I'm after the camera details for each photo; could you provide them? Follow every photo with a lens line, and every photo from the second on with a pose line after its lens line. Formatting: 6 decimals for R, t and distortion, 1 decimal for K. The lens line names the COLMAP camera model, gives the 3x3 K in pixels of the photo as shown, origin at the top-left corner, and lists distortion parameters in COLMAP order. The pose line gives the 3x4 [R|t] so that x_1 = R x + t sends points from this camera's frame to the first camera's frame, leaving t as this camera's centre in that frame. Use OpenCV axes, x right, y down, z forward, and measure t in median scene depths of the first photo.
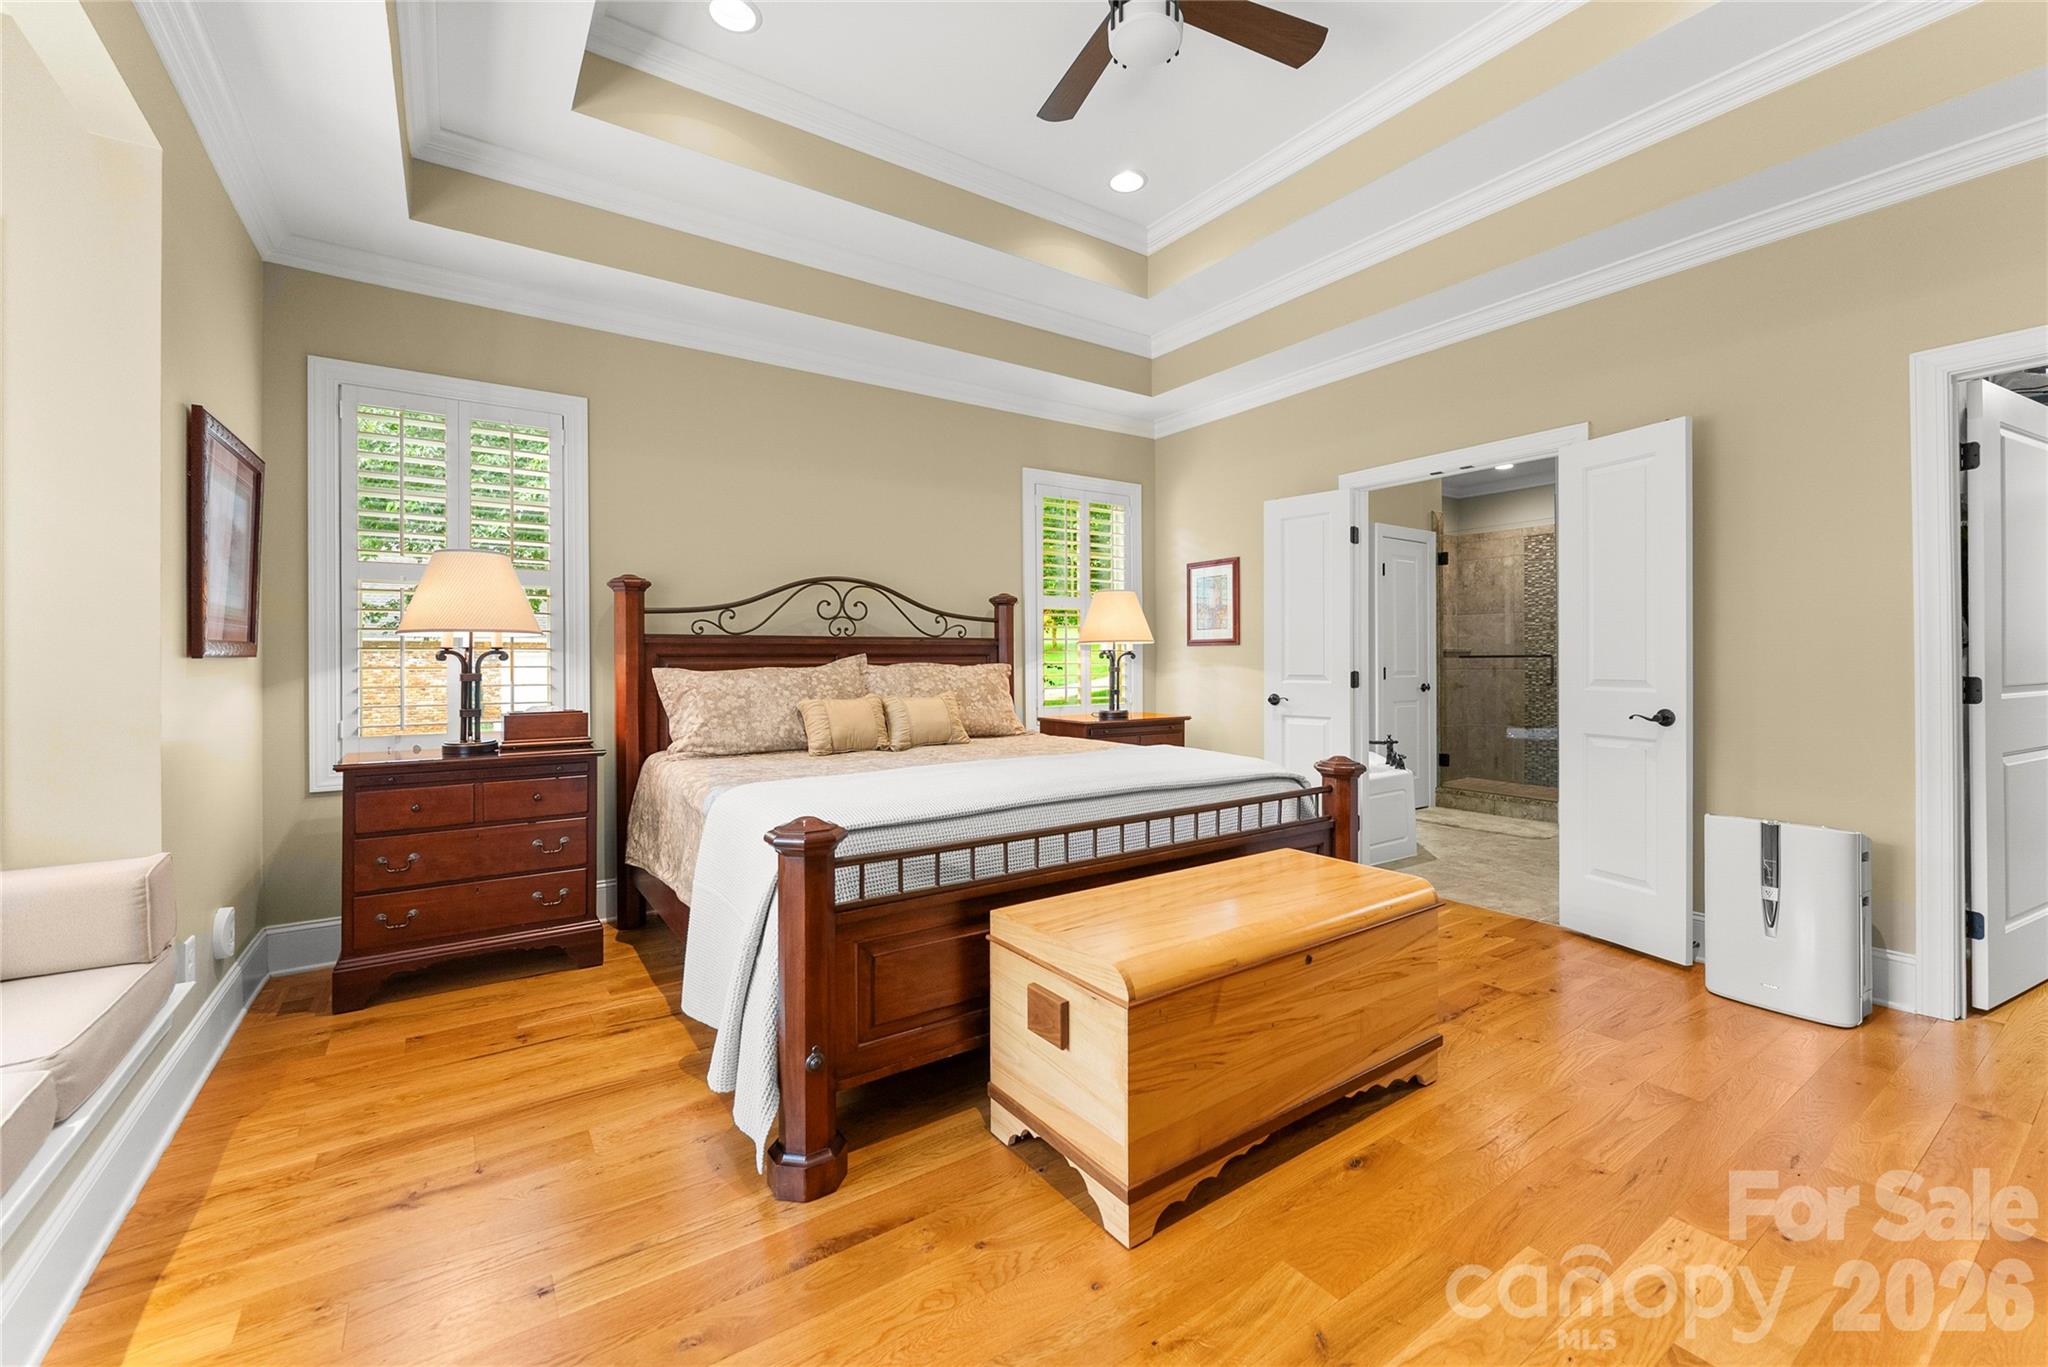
lens RADIAL K [[834.2, 0, 1027.2], [0, 834.2, 668.2], [0, 0, 1]] dist [-0.002755, 0.000723]
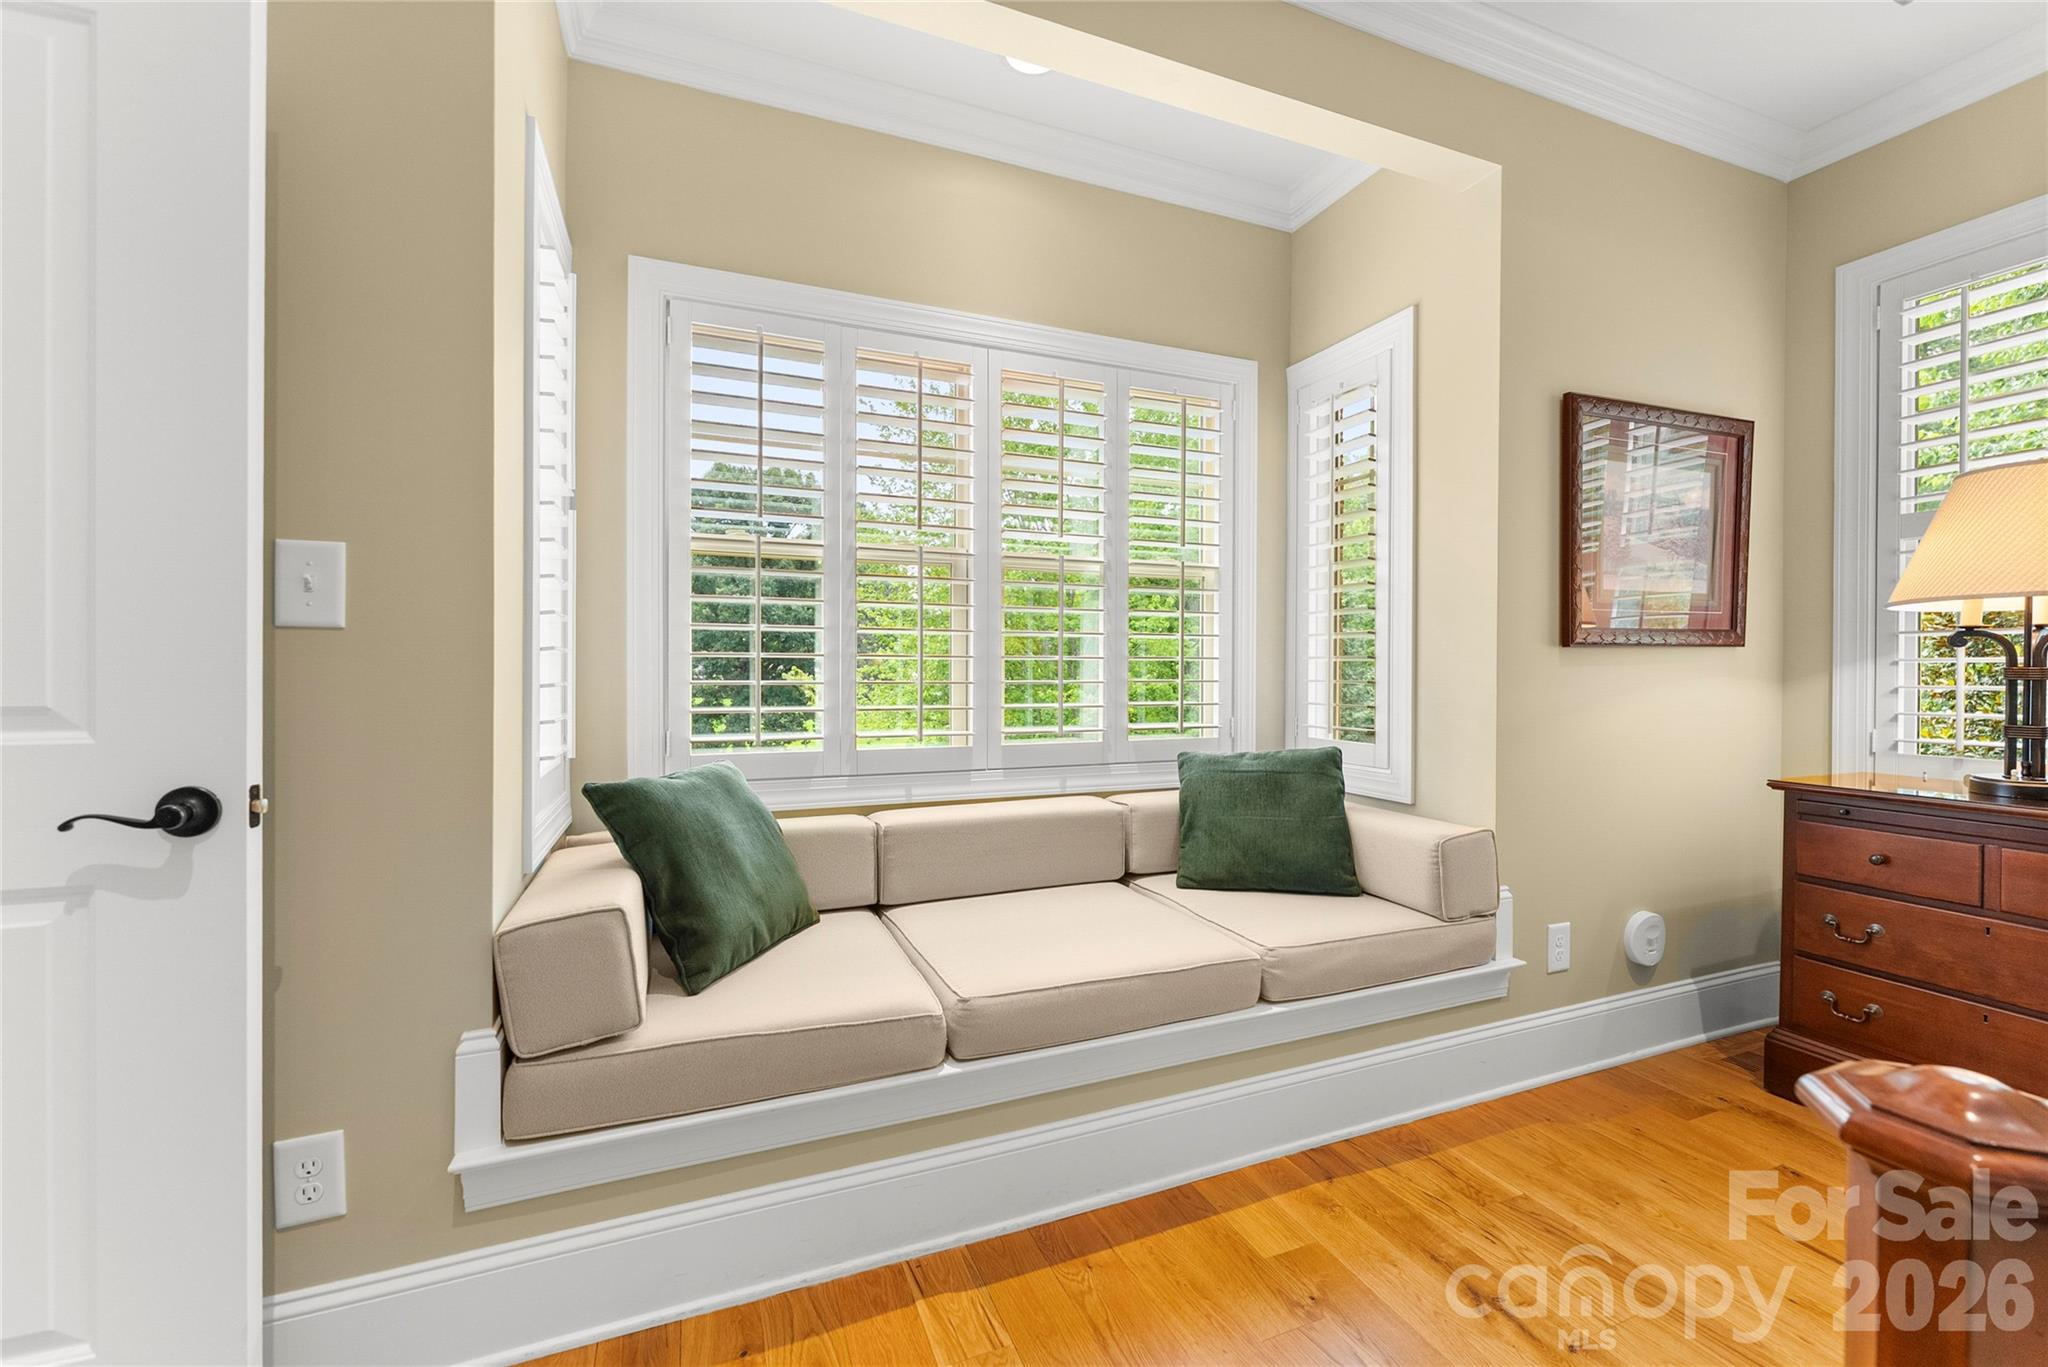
lens RADIAL K [[834.2, 0, 1027.2], [0, 834.2, 668.2], [0, 0, 1]] dist [-0.002755, 0.000723]
pose [[-0.216789, 0.008633, -0.976180, 0.121894], [-0.009580, 0.999894, 0.010970, 0.009143], [0.976172, 0.011730, -0.216683, 0.583163]]
